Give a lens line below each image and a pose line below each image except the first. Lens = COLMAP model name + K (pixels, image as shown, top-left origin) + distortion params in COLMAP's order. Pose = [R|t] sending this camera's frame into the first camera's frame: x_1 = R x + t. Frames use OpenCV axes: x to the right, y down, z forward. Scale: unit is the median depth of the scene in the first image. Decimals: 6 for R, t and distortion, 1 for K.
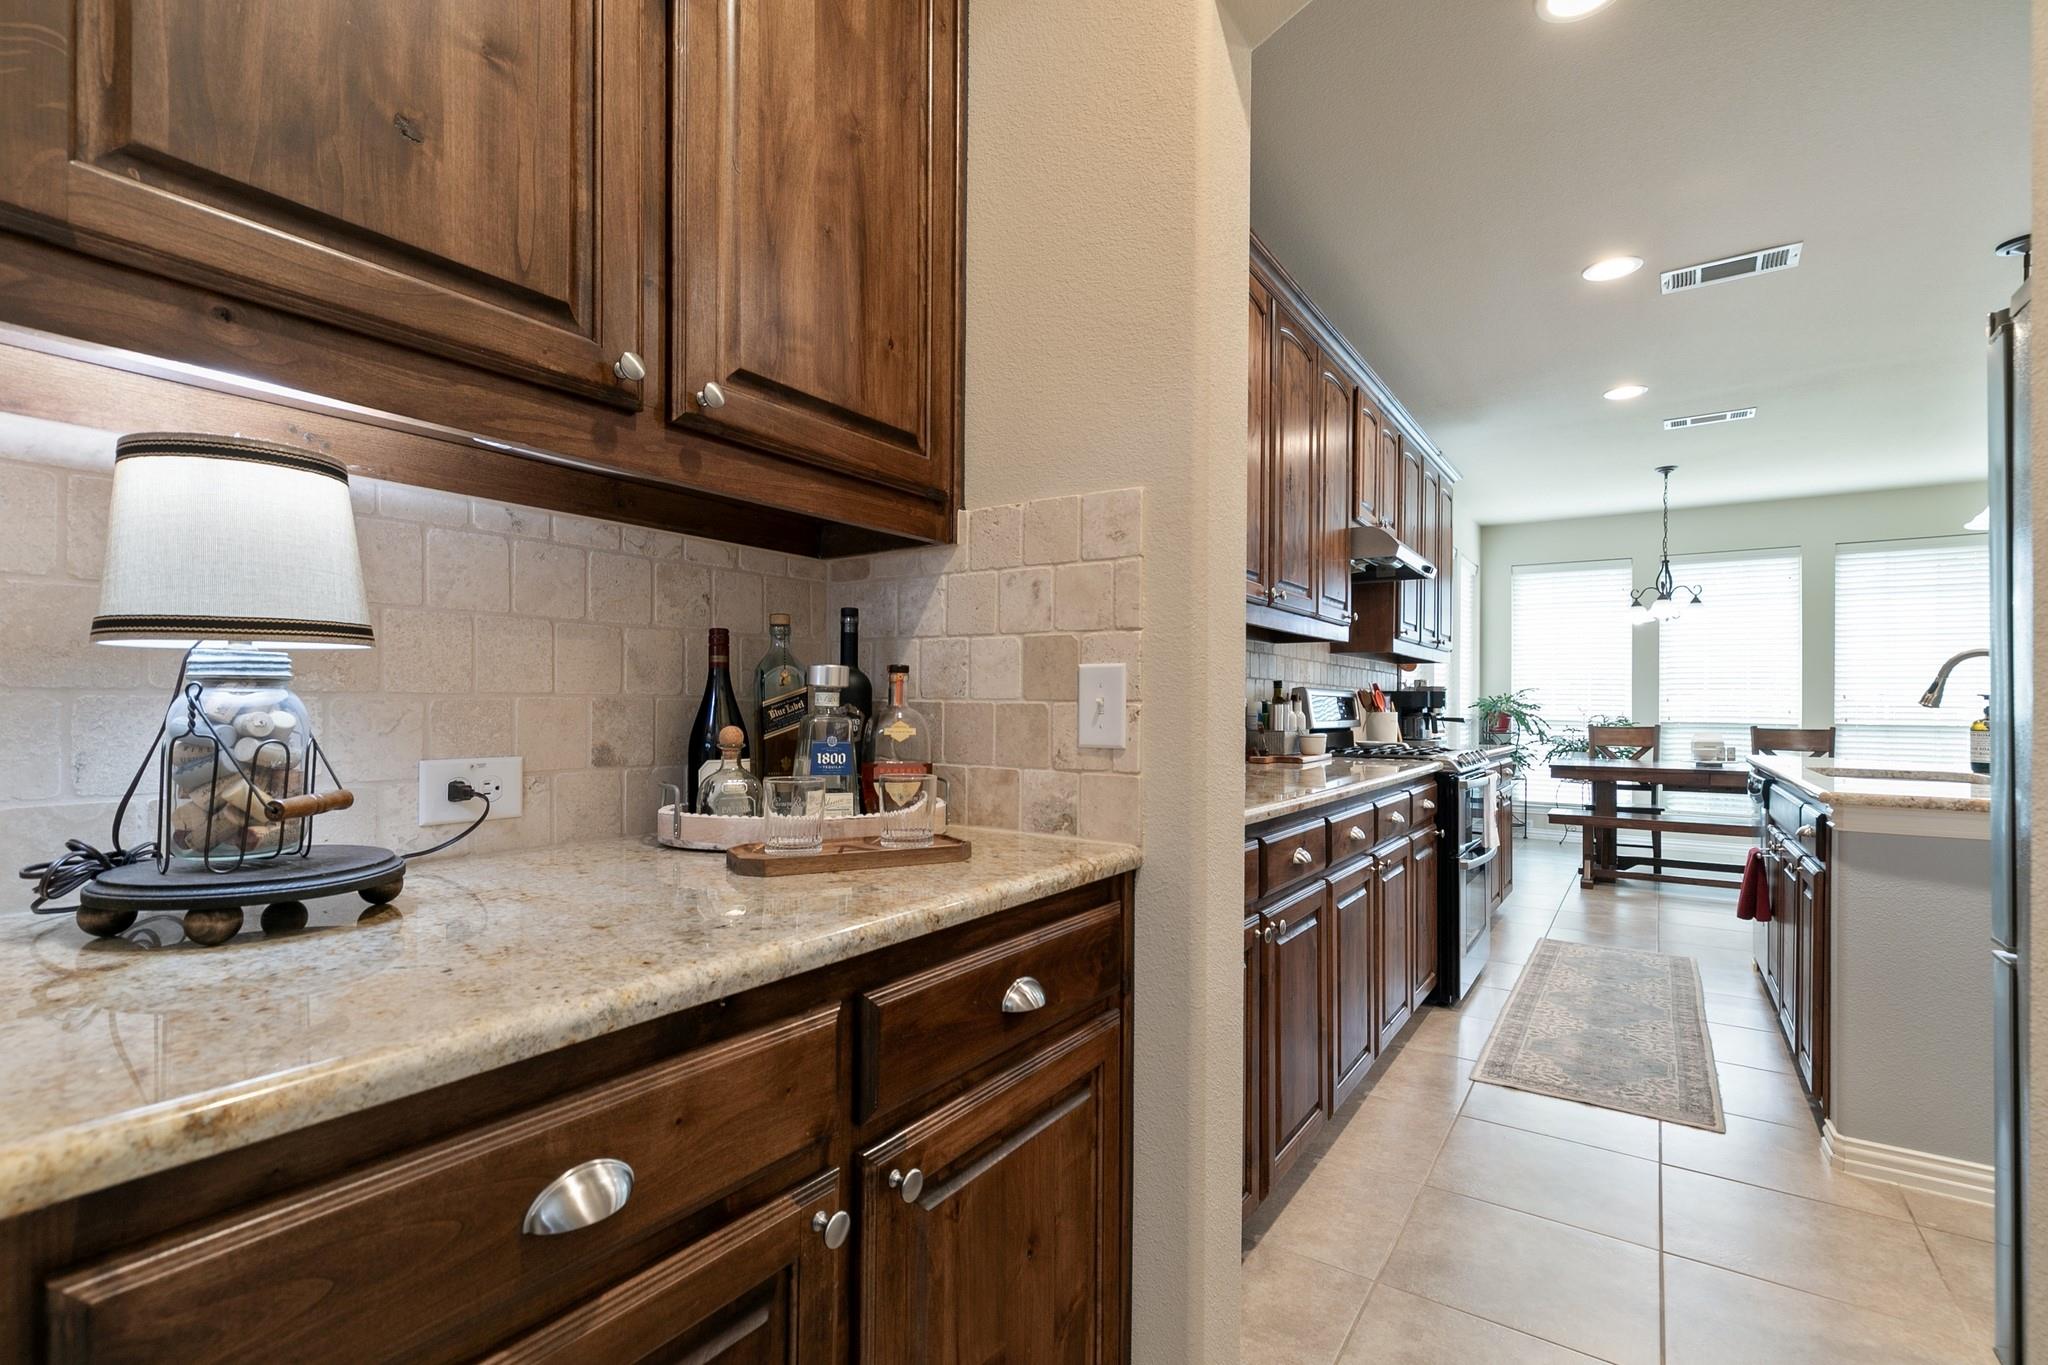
lens RADIAL K [[922.2, 0, 1007.4], [0, 922.2, 696.6], [0, 0, 1]] dist [0.009183, -0.002728]
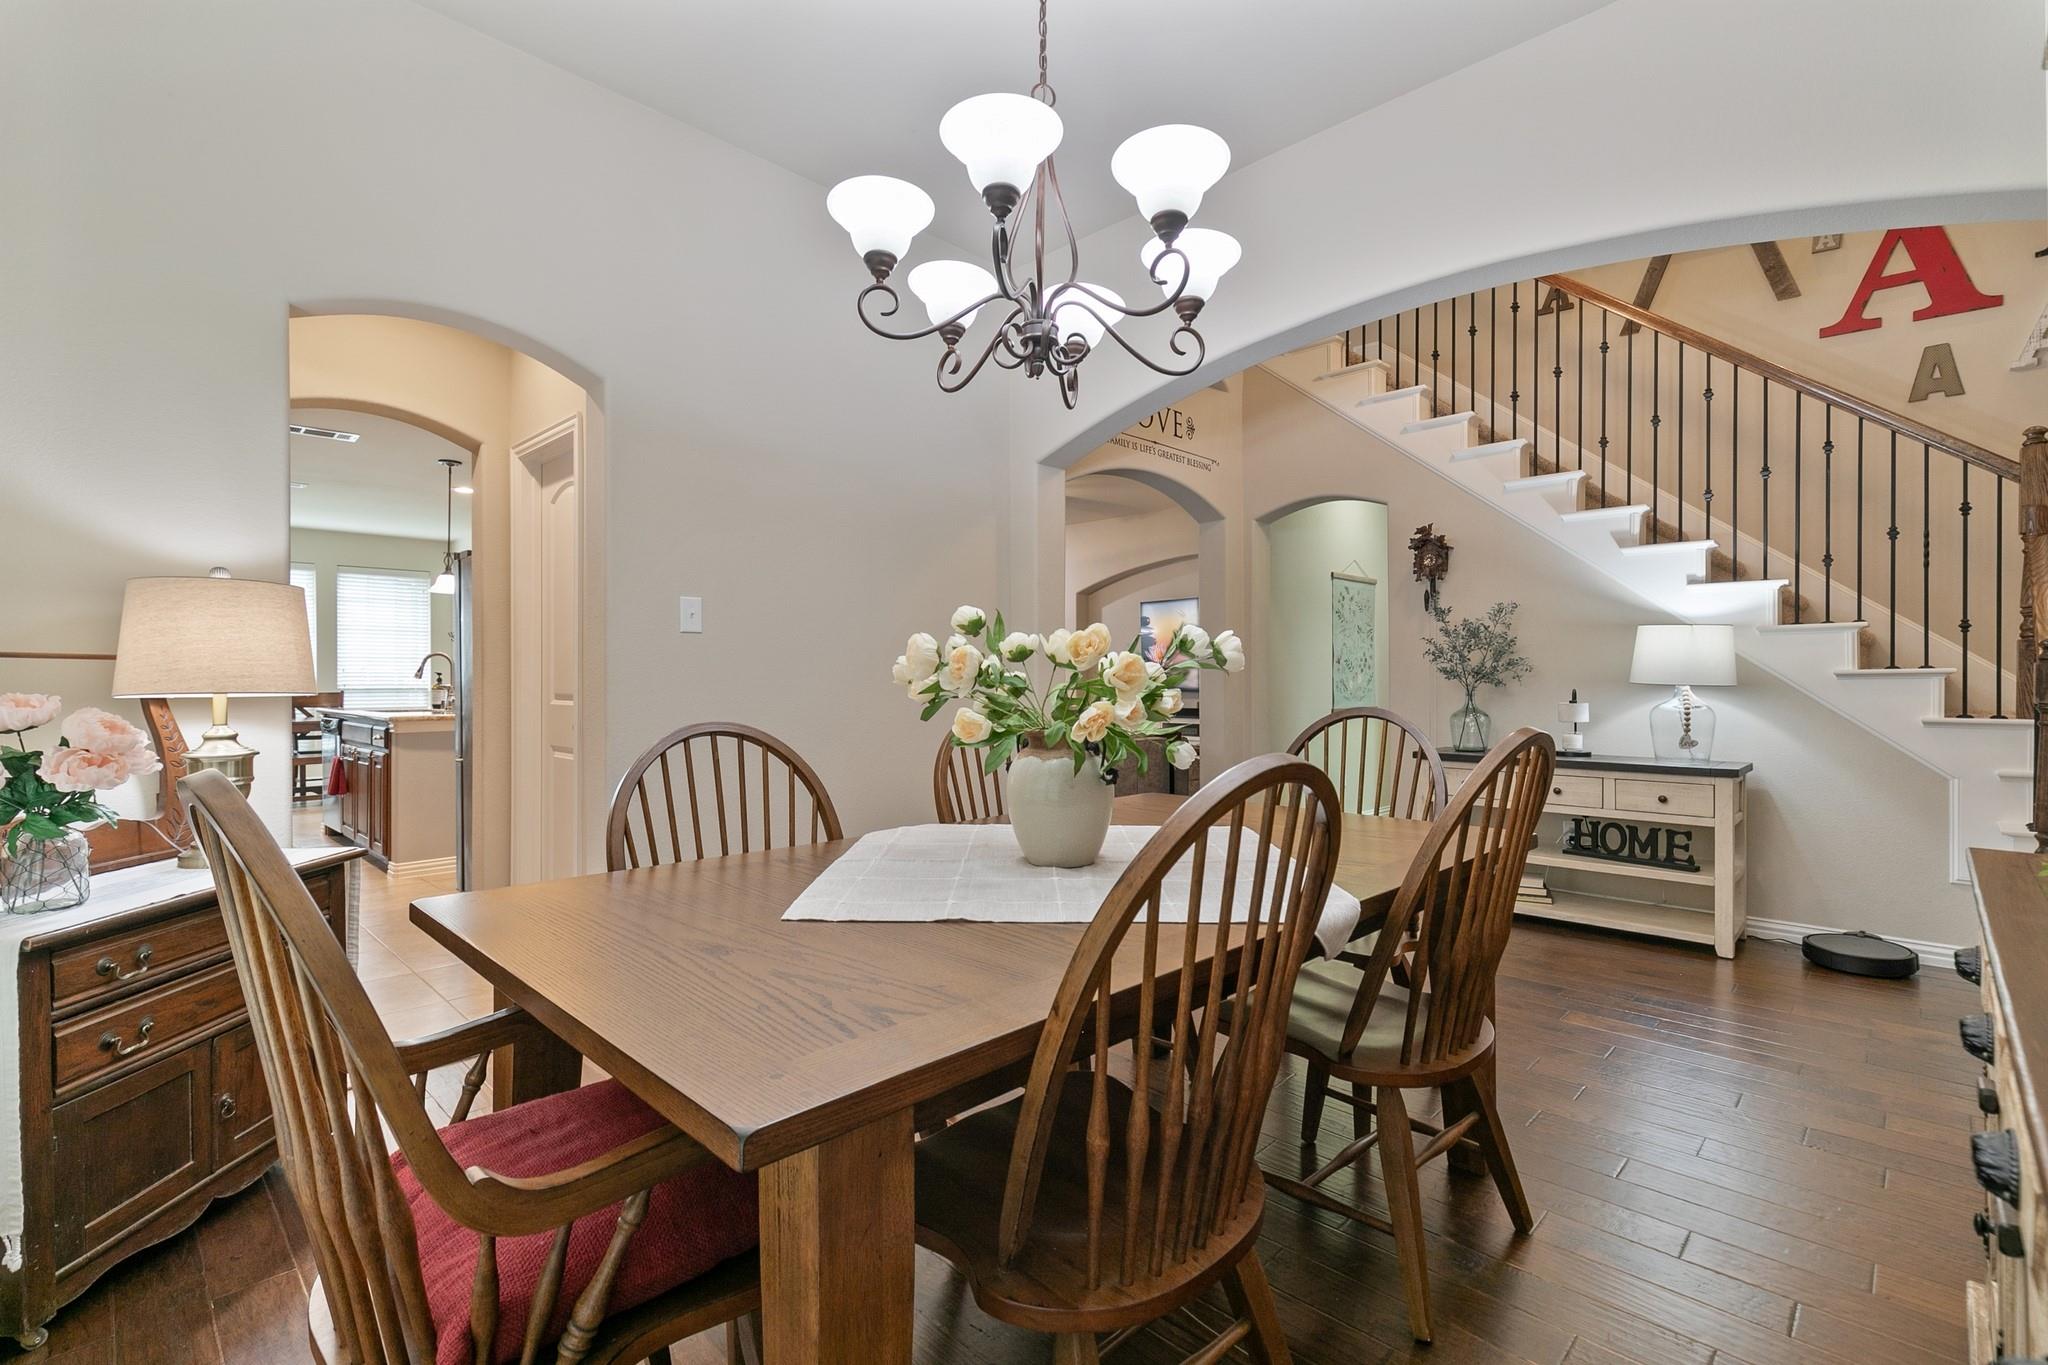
lens RADIAL K [[922.2, 0, 1011.4], [0, 922.2, 678.4], [0, 0, 1]] dist [0.009183, -0.002728]
pose [[0.169061, -0.006529, 0.985584, -0.430808], [-0.008179, 0.999934, 0.008027, -0.009064], [-0.985572, -0.009418, 0.168996, -0.347777]]
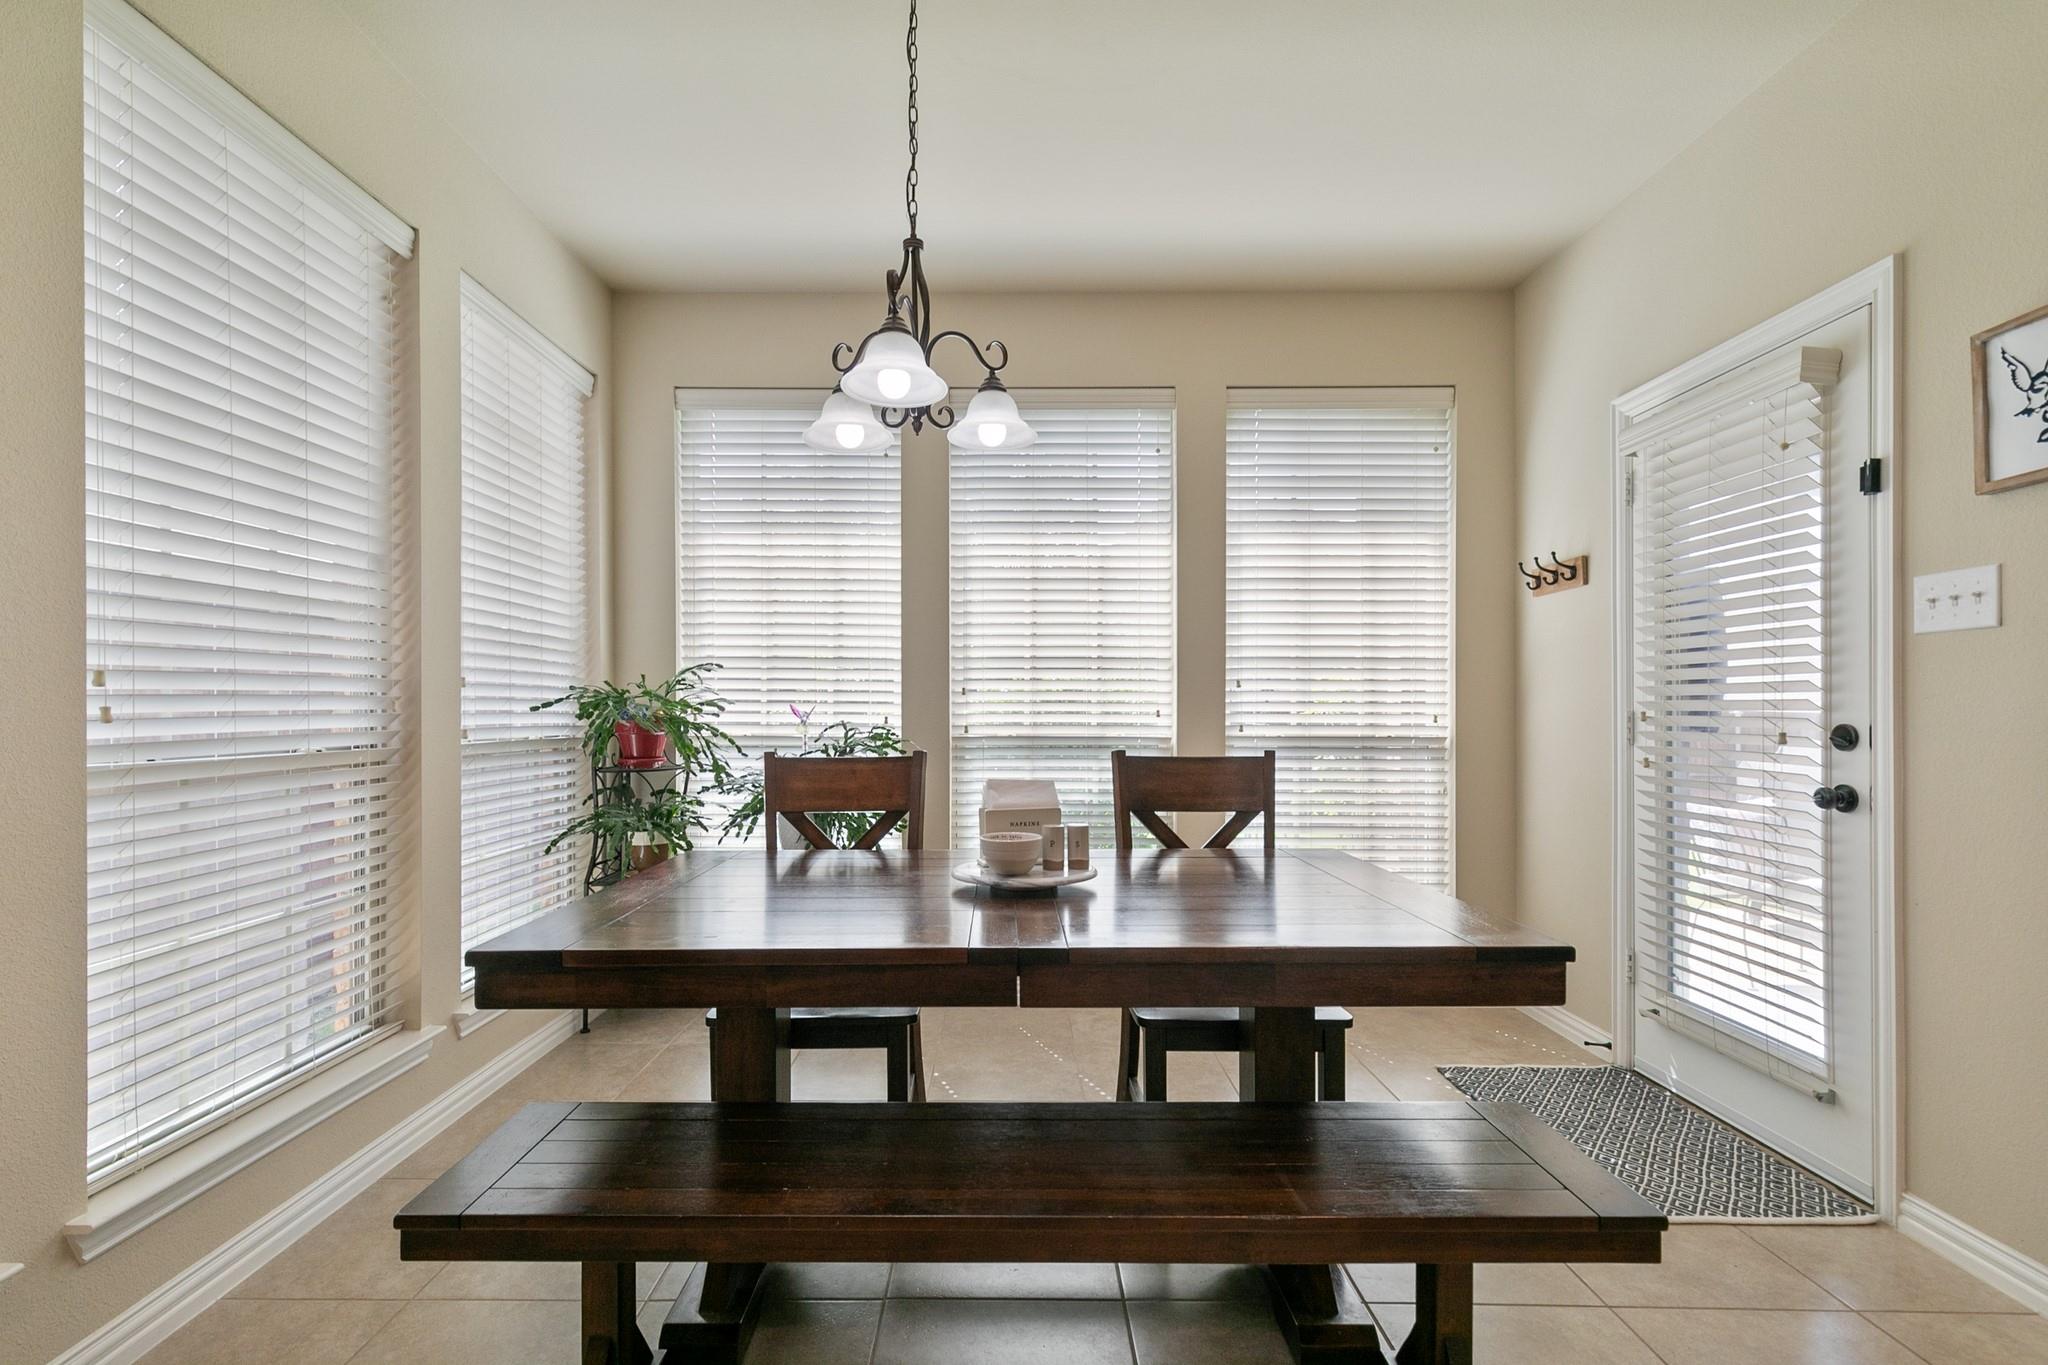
lens RADIAL K [[922.2, 0, 993.1], [0, 922.2, 716.8], [0, 0, 1]] dist [0.009183, -0.002728]
pose [[0.825797, -0.008425, 0.563904, 0.570367], [-0.000277, 0.999882, 0.015344, 0.011526], [-0.563967, -0.012828, 0.825698, 0.745619]]
